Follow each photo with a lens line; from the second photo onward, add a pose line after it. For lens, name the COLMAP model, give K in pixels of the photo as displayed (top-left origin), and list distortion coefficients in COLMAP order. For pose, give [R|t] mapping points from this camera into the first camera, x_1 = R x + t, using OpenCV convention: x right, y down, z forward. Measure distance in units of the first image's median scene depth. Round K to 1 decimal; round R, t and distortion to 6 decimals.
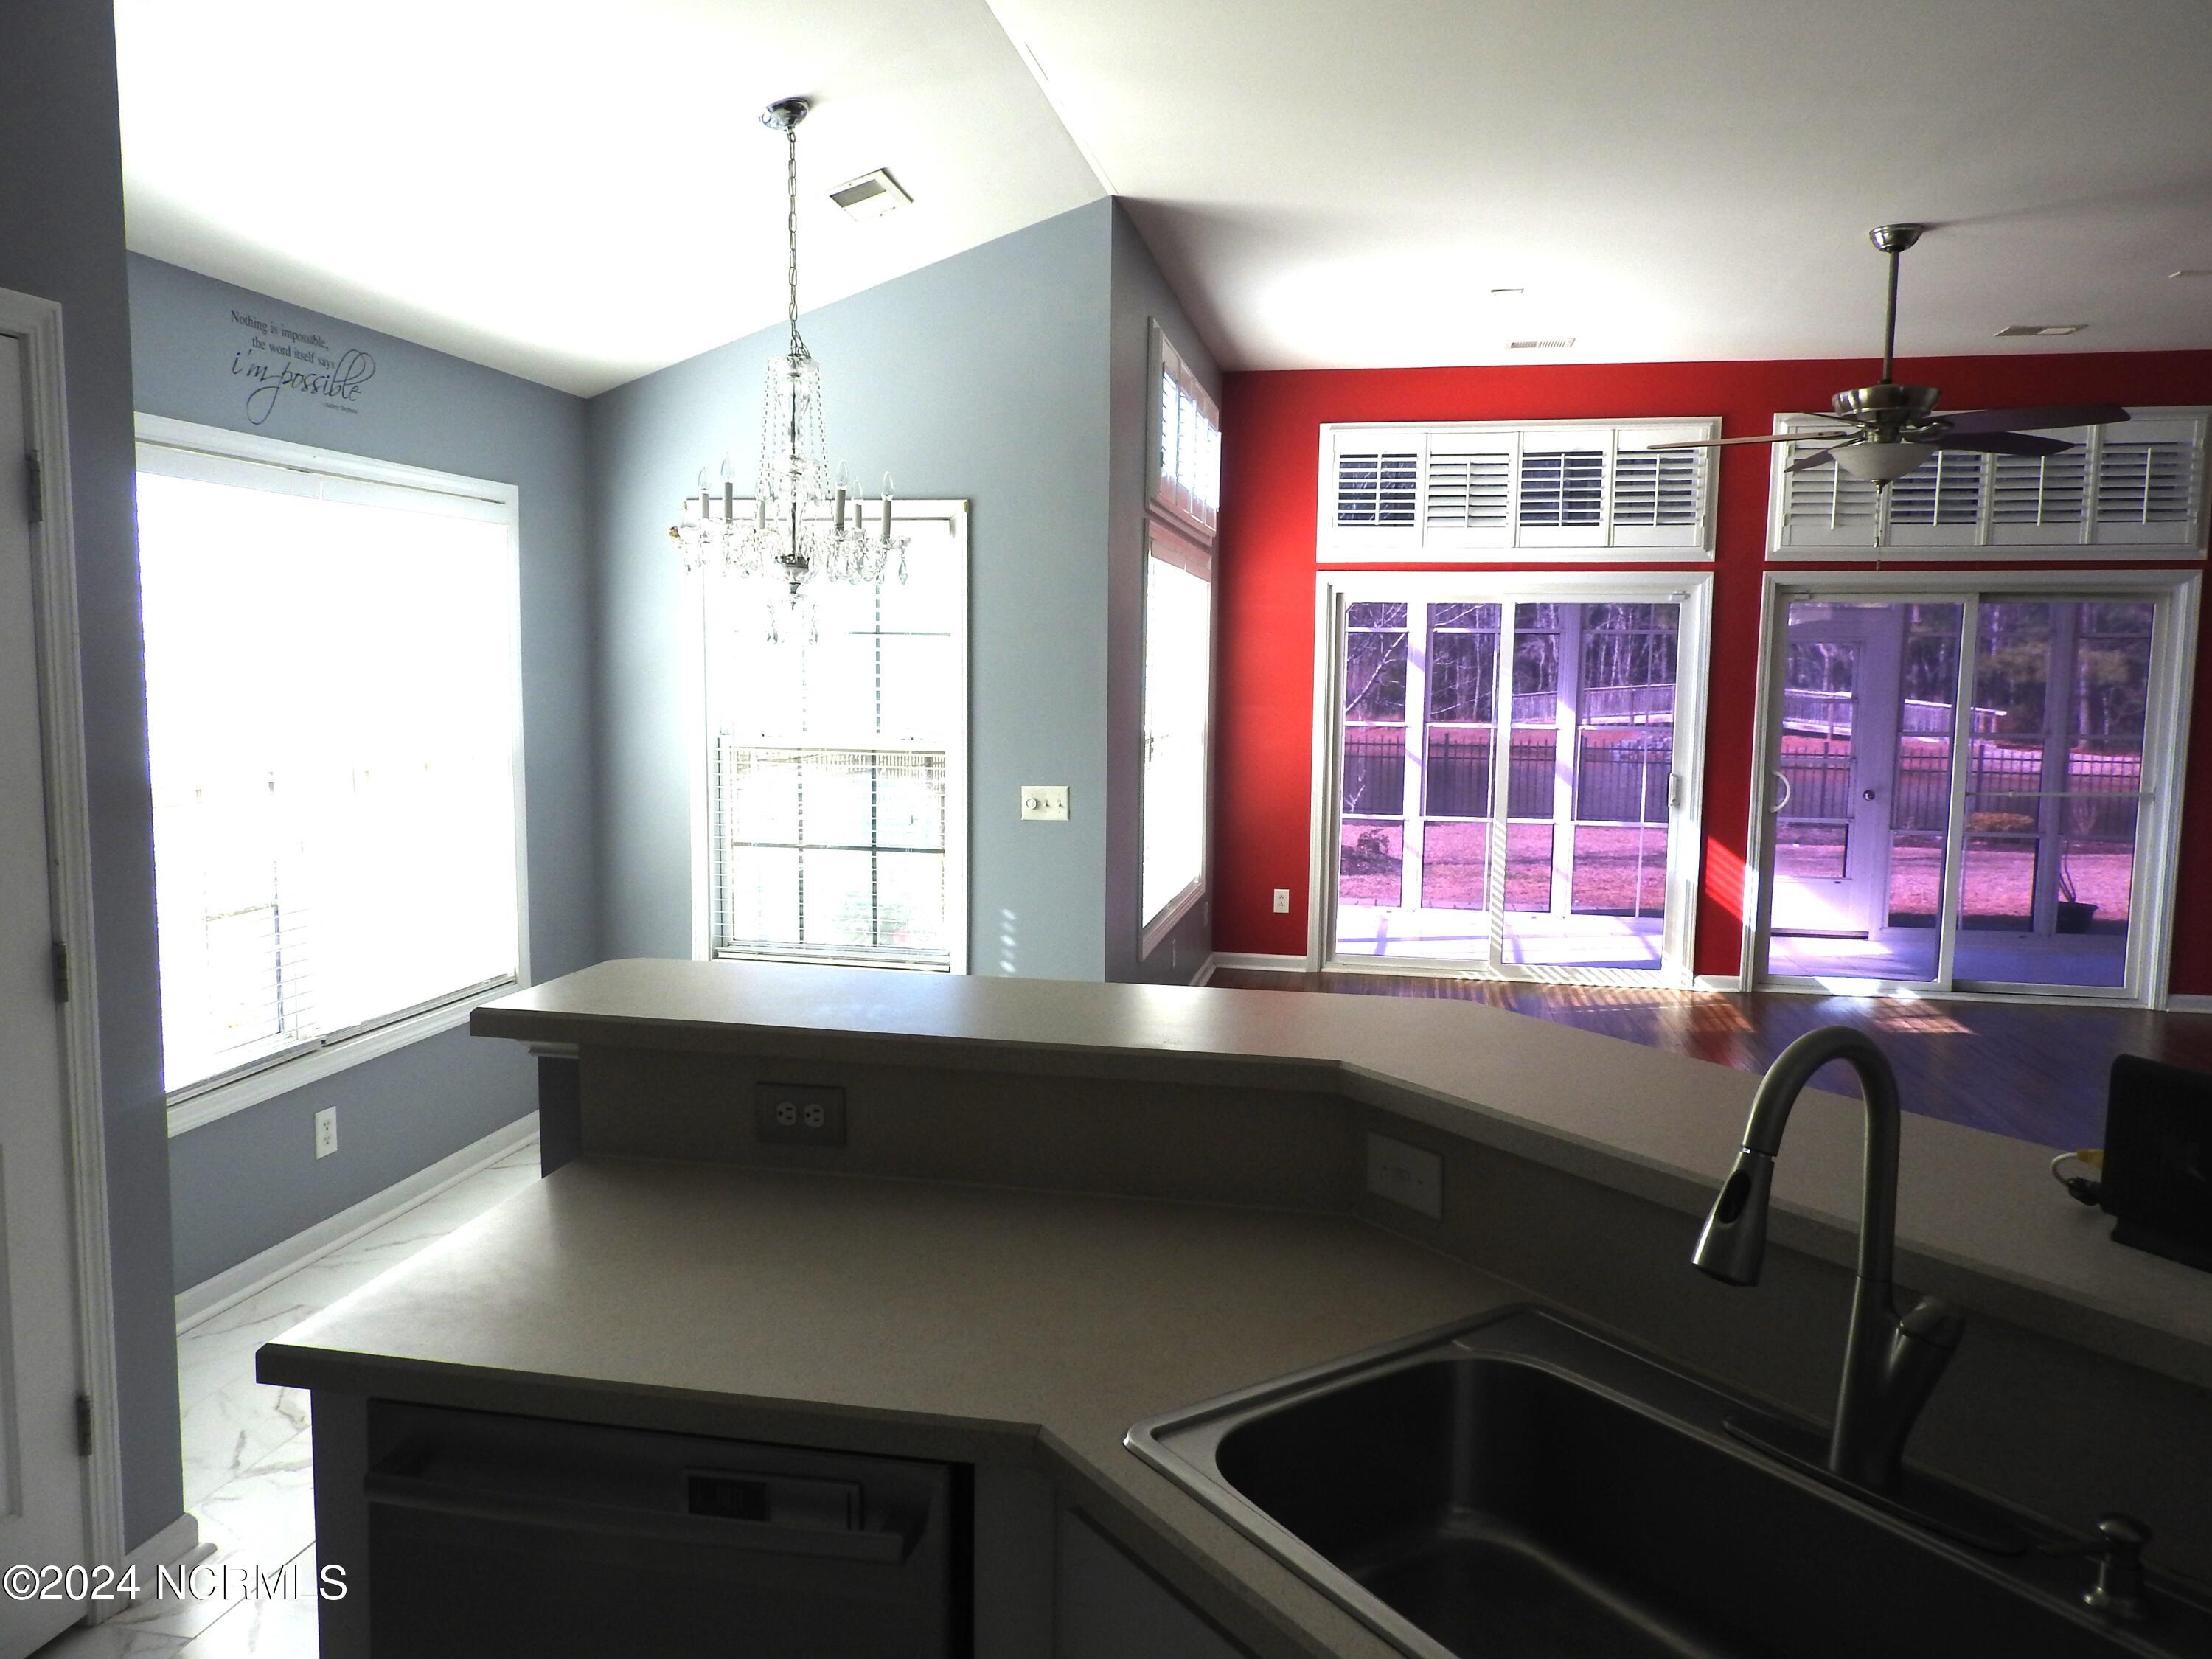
lens RADIAL K [[1577.7, 0, 1104.6], [0, 1577.7, 835.4], [0, 0, 1]] dist [0.006877, 0.015059]
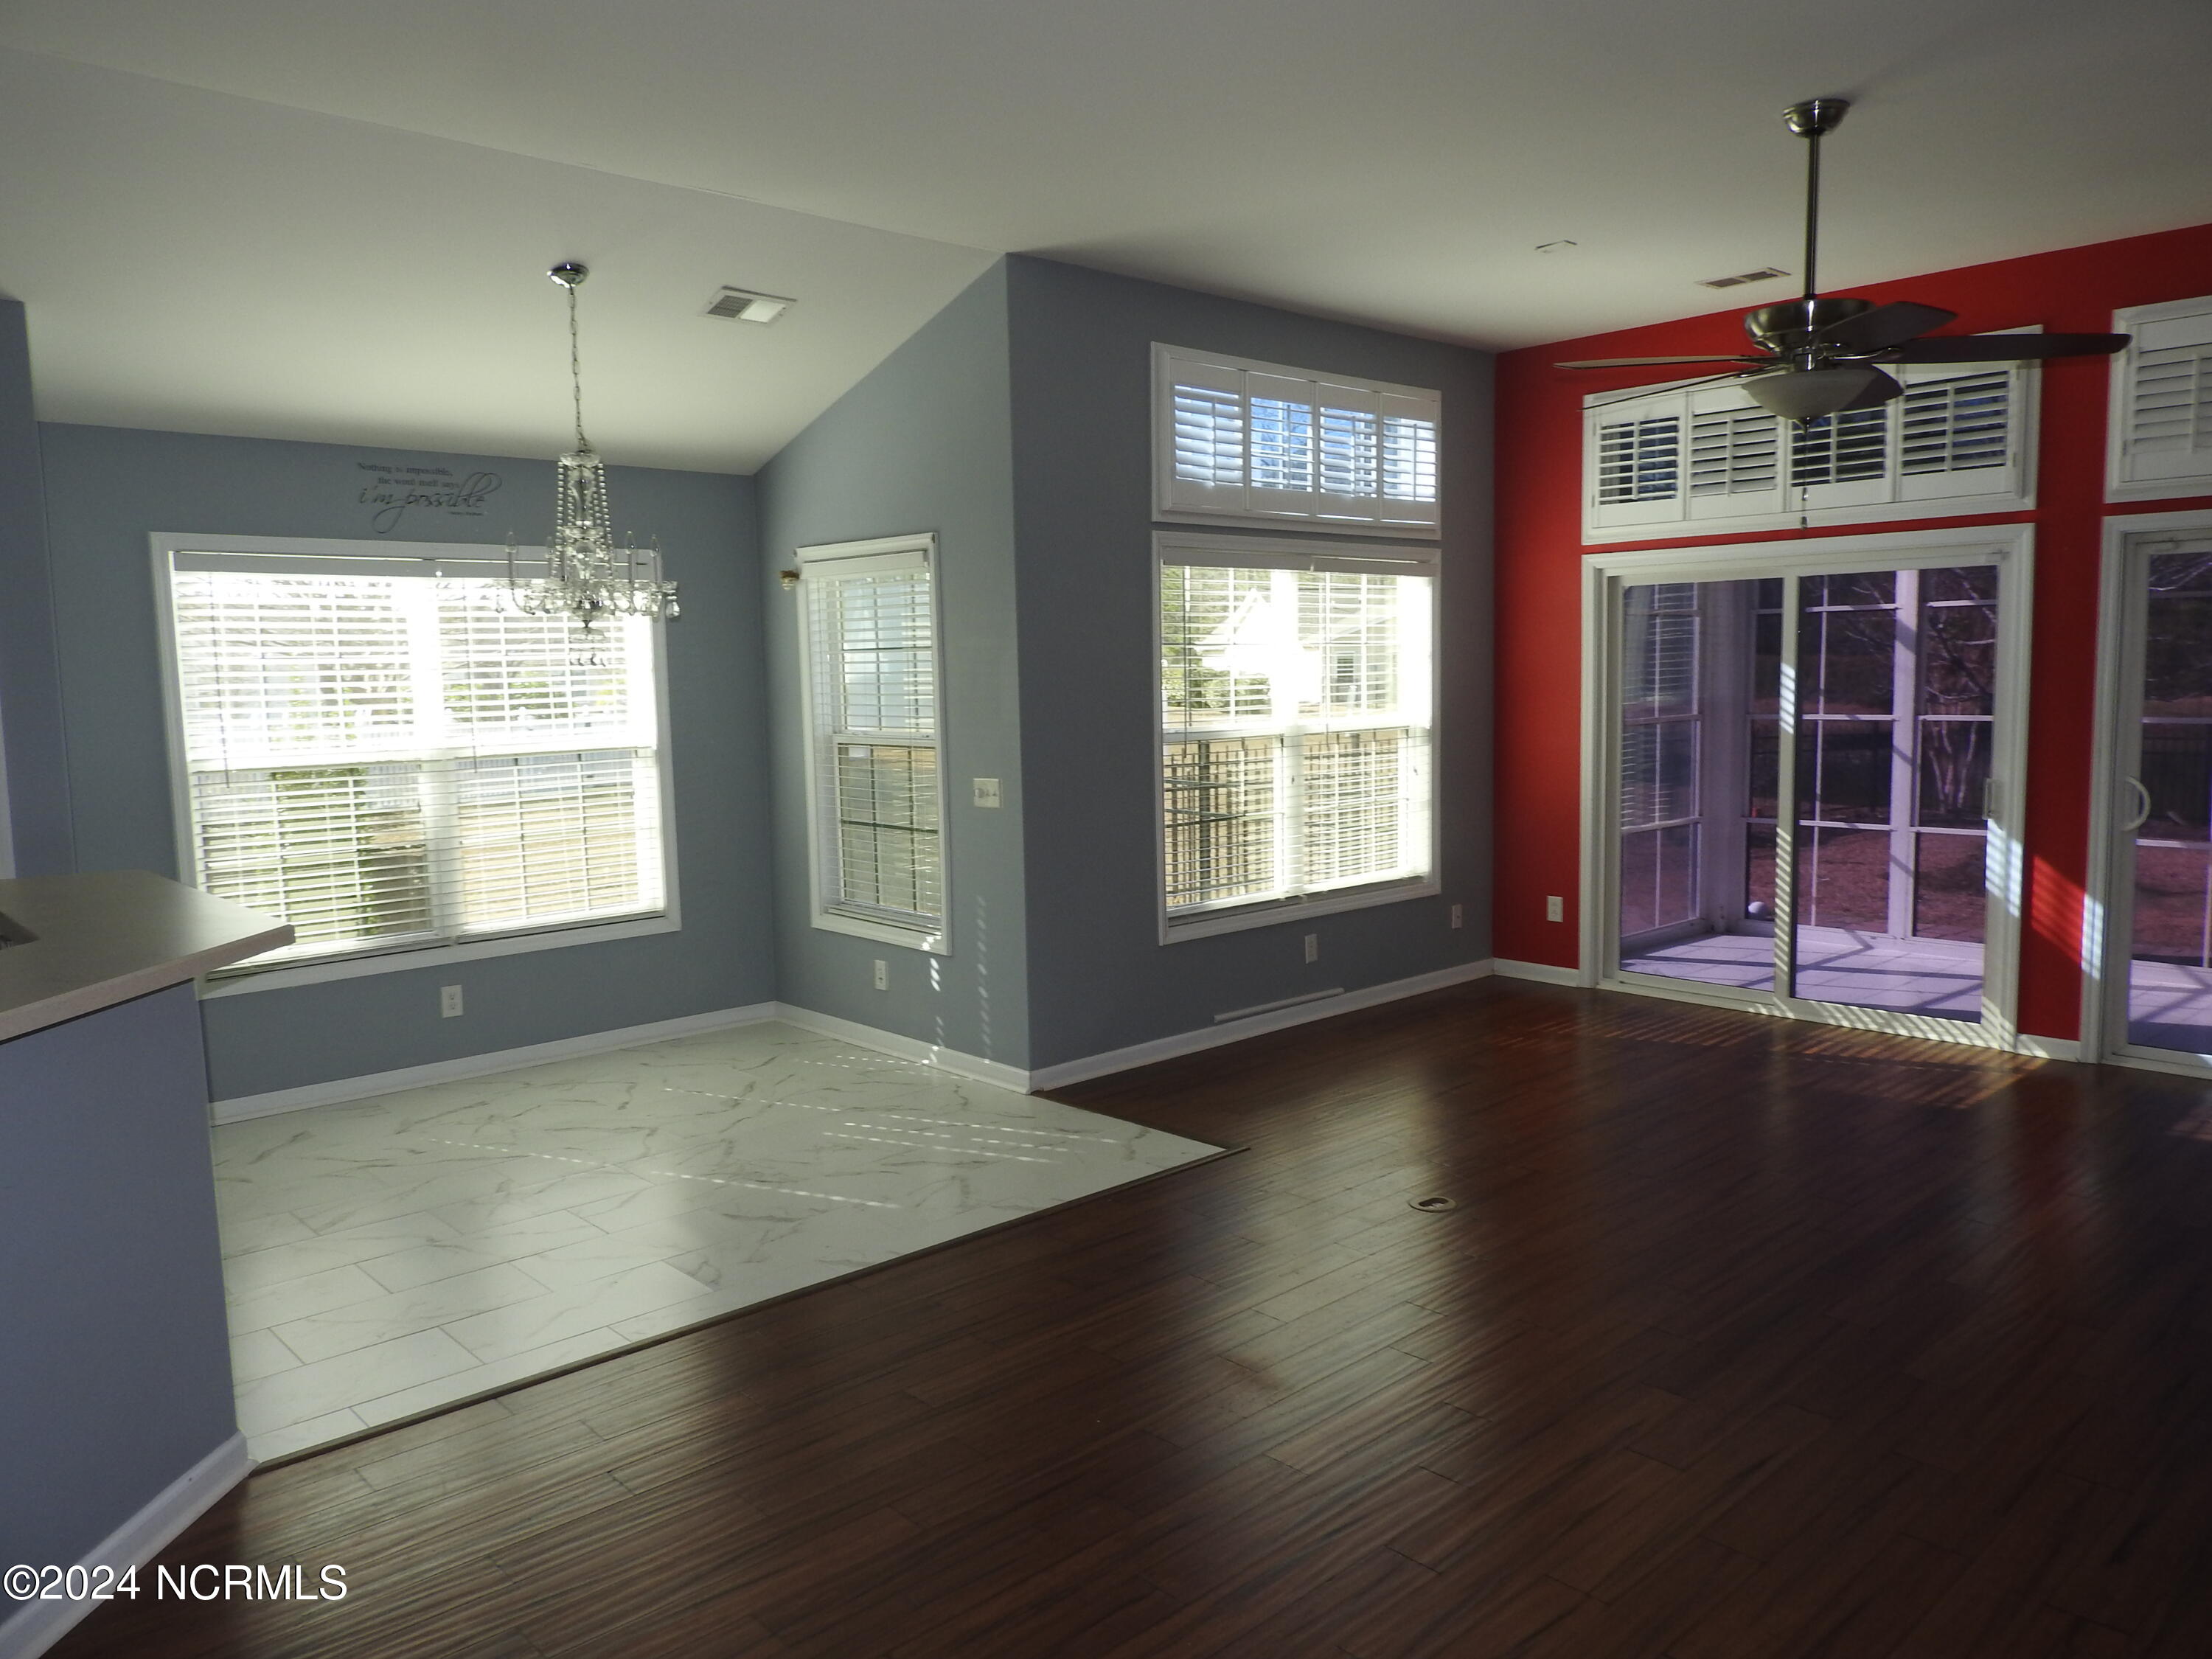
lens RADIAL K [[1577.7, 0, 1093.3], [0, 1577.7, 834.5], [0, 0, 1]] dist [0.006877, 0.015059]
pose [[0.804212, 0.036080, -0.593247, 0.481583], [-0.035291, 0.999293, 0.012934, -0.005259], [0.593294, 0.010535, 0.804917, 0.088470]]
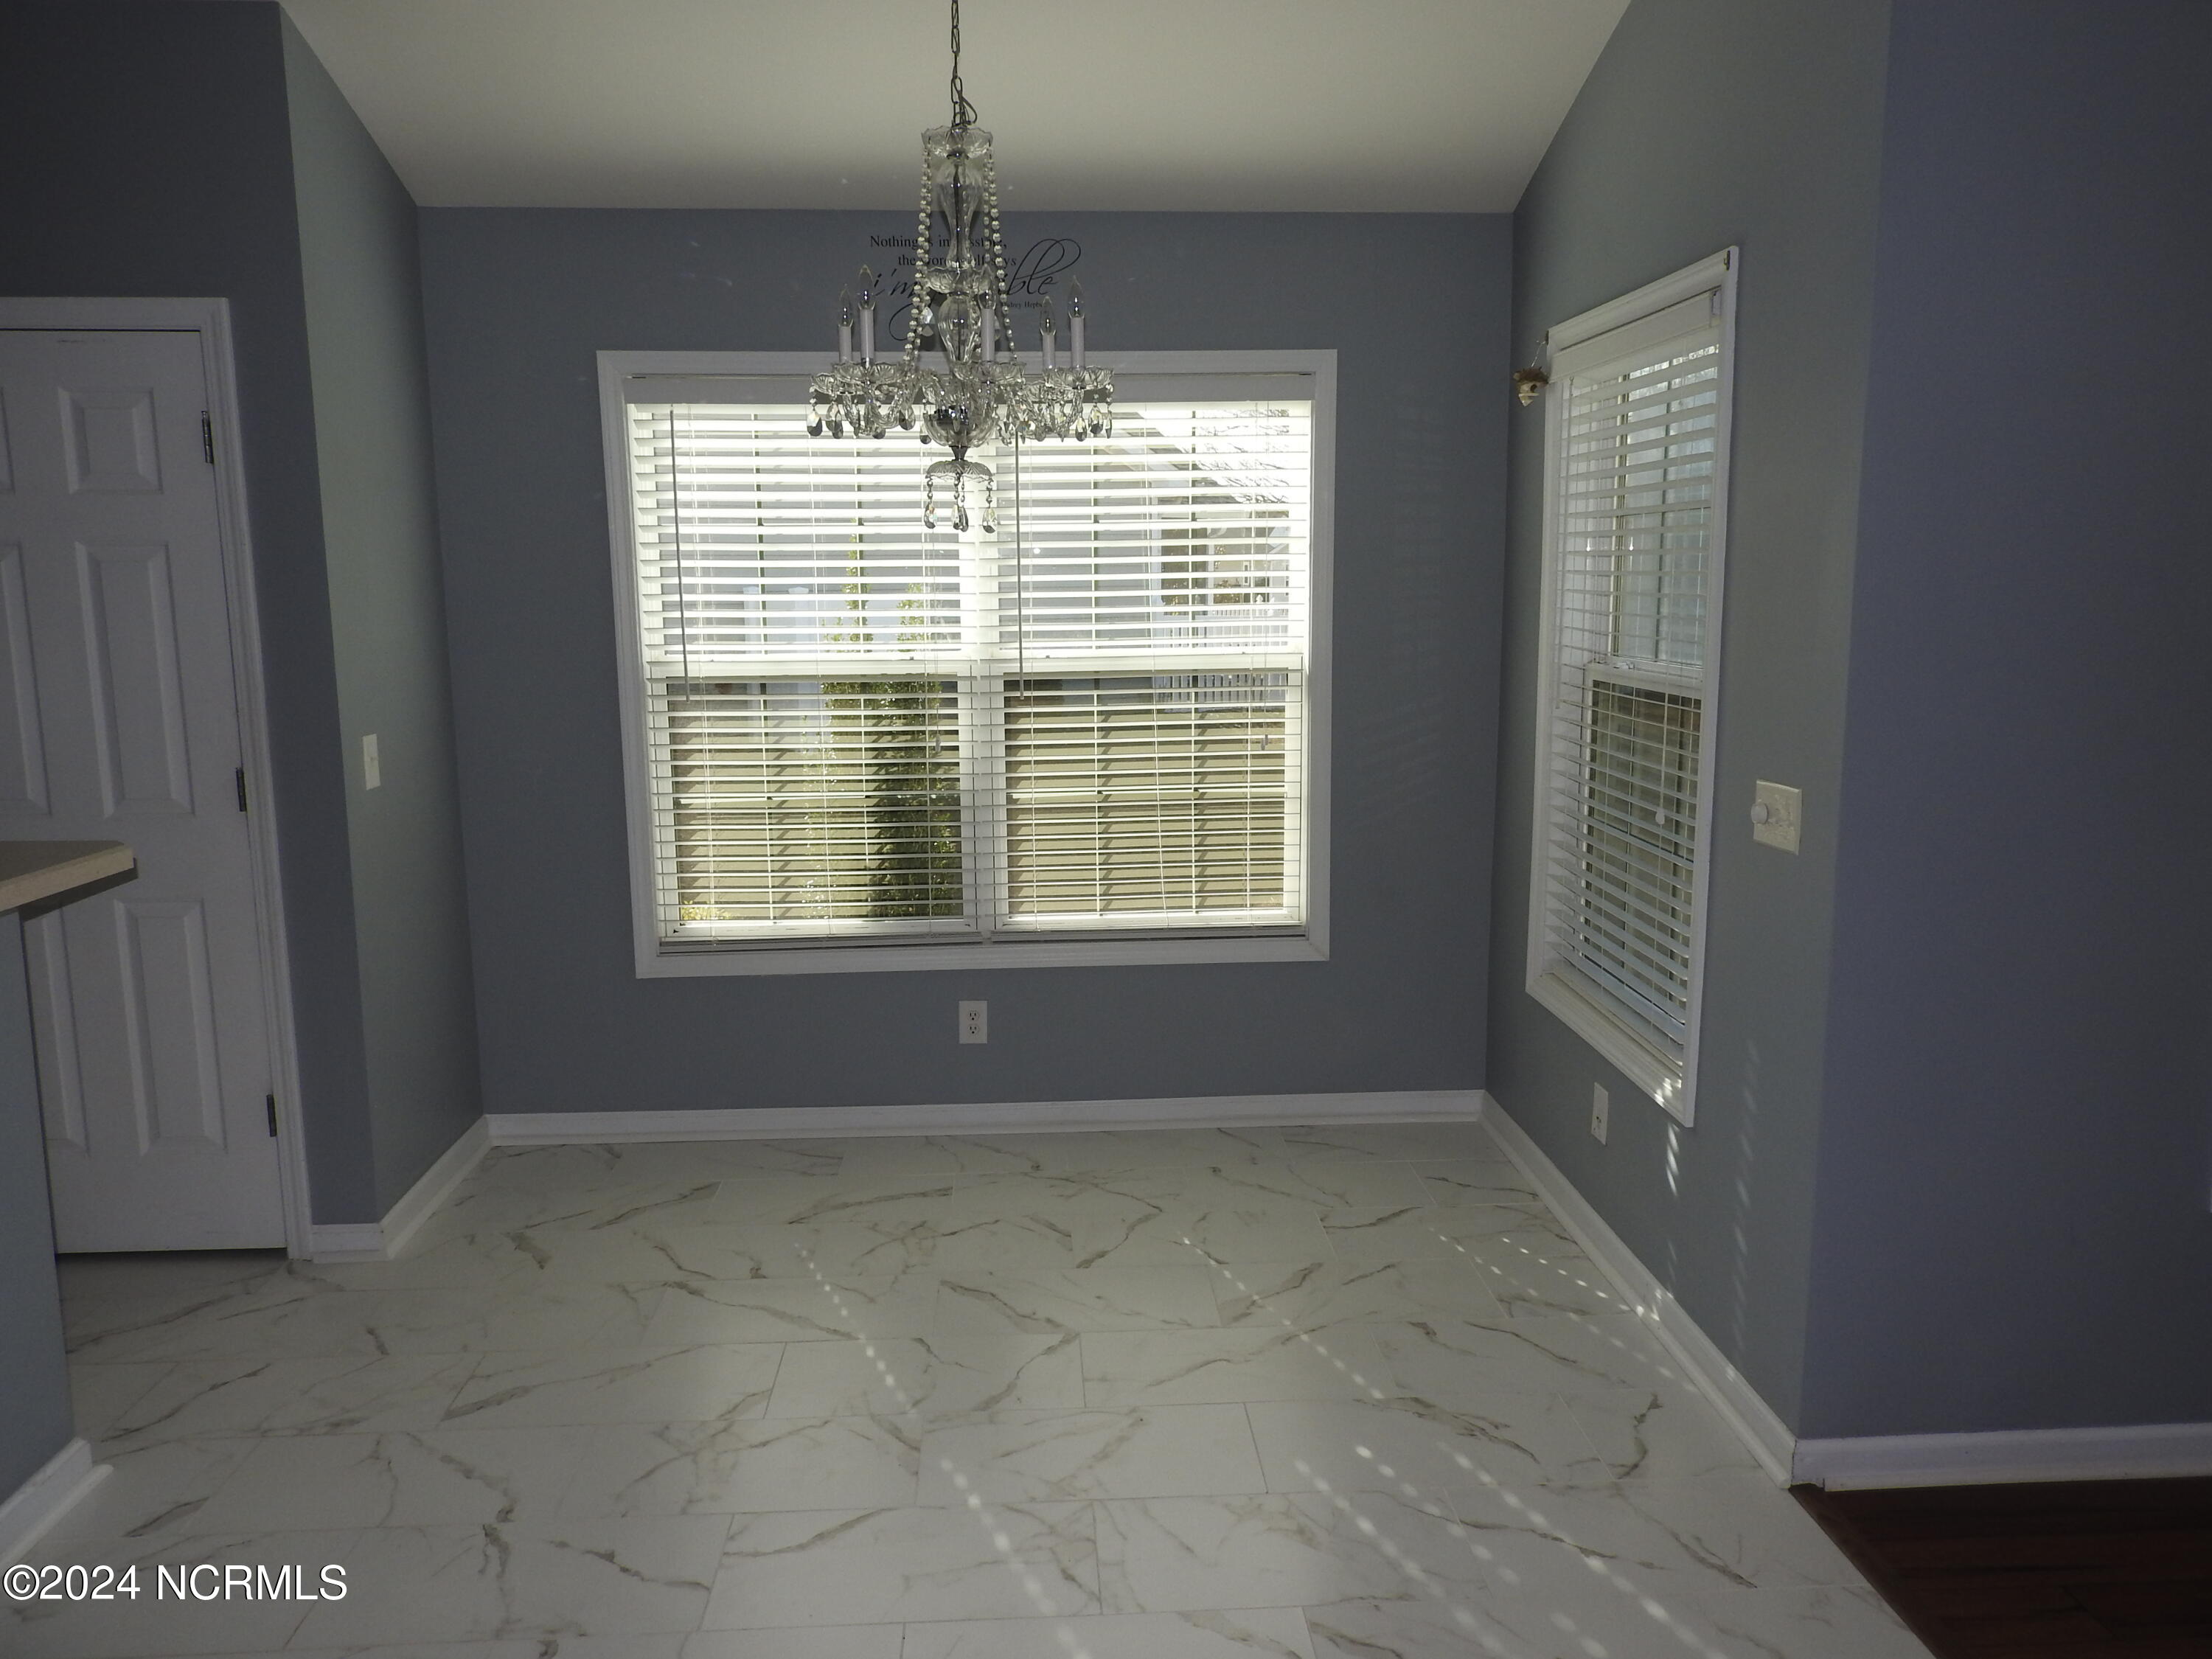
lens RADIAL K [[1577.7, 0, 1101.4], [0, 1577.7, 838.8], [0, 0, 1]] dist [0.006877, 0.015059]
pose [[0.245807, 0.147389, -0.958048, 0.280698], [-0.094624, 0.987300, 0.127611, -0.040118], [0.964689, 0.059287, 0.256632, 0.446993]]
